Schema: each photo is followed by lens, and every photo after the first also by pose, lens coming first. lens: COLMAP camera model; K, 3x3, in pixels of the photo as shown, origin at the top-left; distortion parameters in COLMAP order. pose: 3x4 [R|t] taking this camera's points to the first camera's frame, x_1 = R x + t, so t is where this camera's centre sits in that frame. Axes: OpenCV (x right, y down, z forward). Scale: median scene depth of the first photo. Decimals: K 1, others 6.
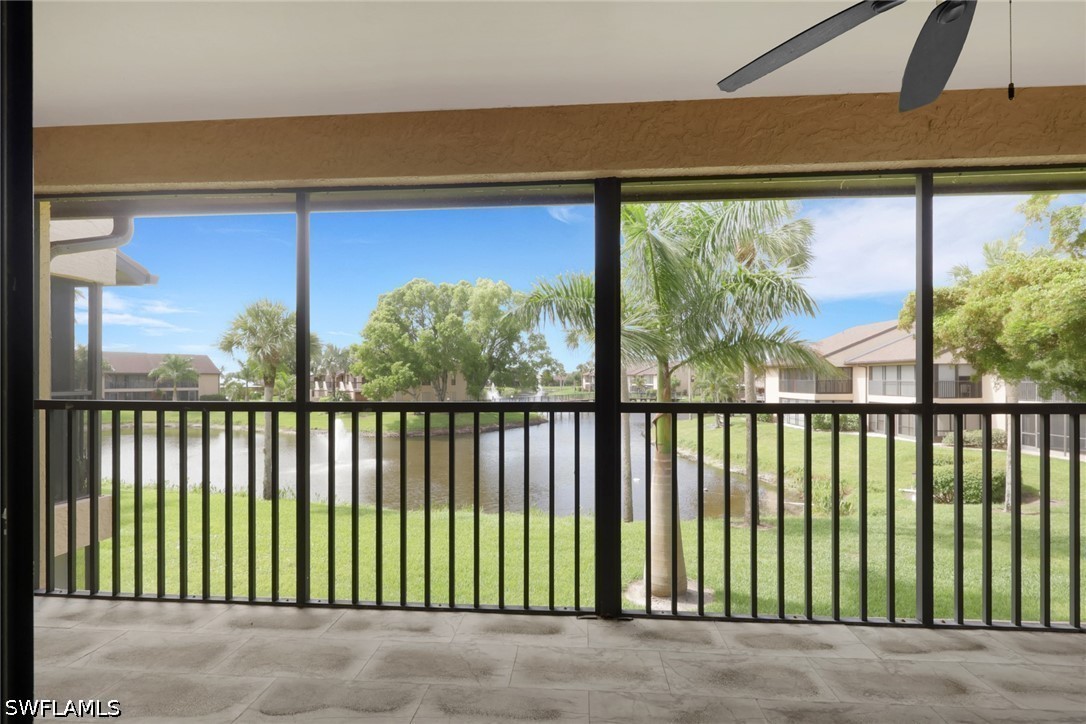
lens RADIAL K [[501.2, 0, 543.7], [0, 501.2, 372.9], [0, 0, 1]] dist [-0.005449, 0.001025]
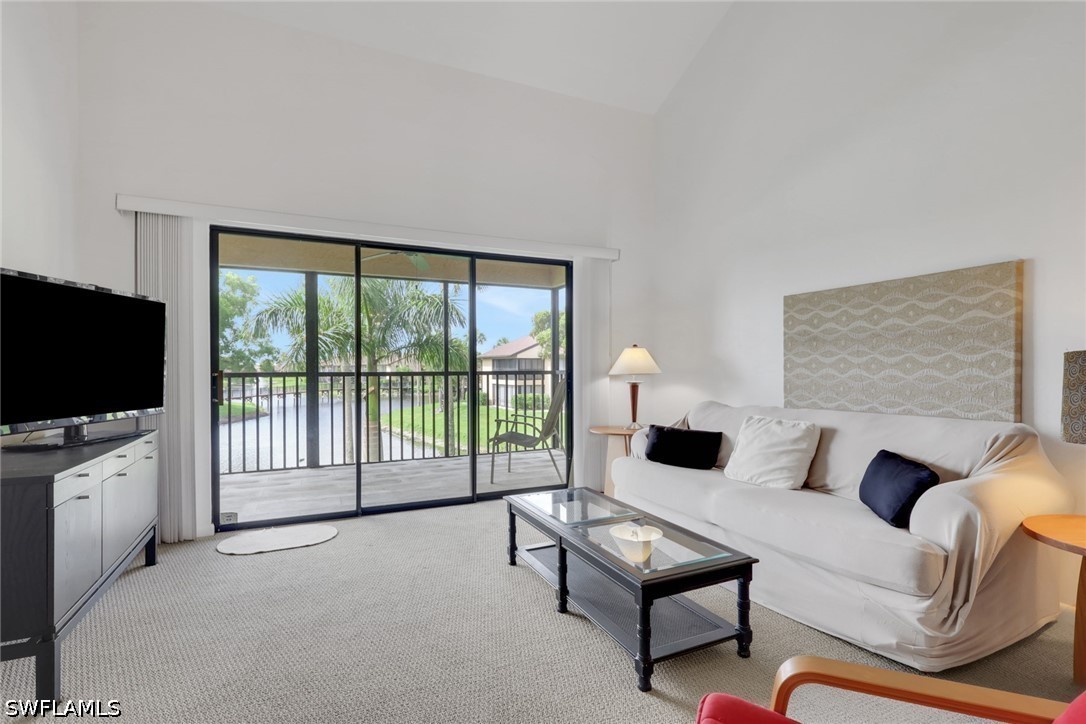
lens RADIAL K [[519.5, 0, 541.8], [0, 519.5, 371.9], [0, 0, 1]] dist [0.003207, -0.000433]
pose [[0.879776, -0.007139, 0.475334, -0.071965], [-0.000698, 0.999867, 0.016308, 0.020456], [-0.475388, -0.014680, 0.879654, -1.510763]]
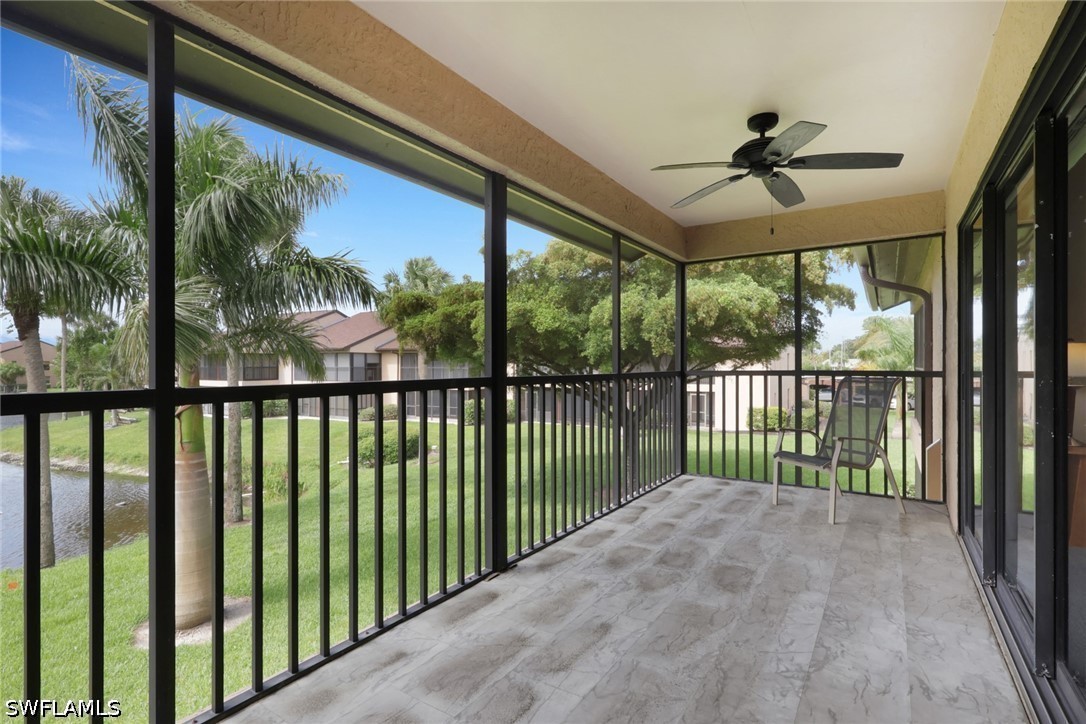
lens RADIAL K [[501.2, 0, 547.8], [0, 501.2, 361.8], [0, 0, 1]] dist [-0.005449, 0.001025]
pose [[0.507002, 0.005184, 0.861929, -0.788318], [-0.008936, 0.999960, -0.000757, 0.024181], [-0.861898, -0.007318, 0.507028, 0.354350]]
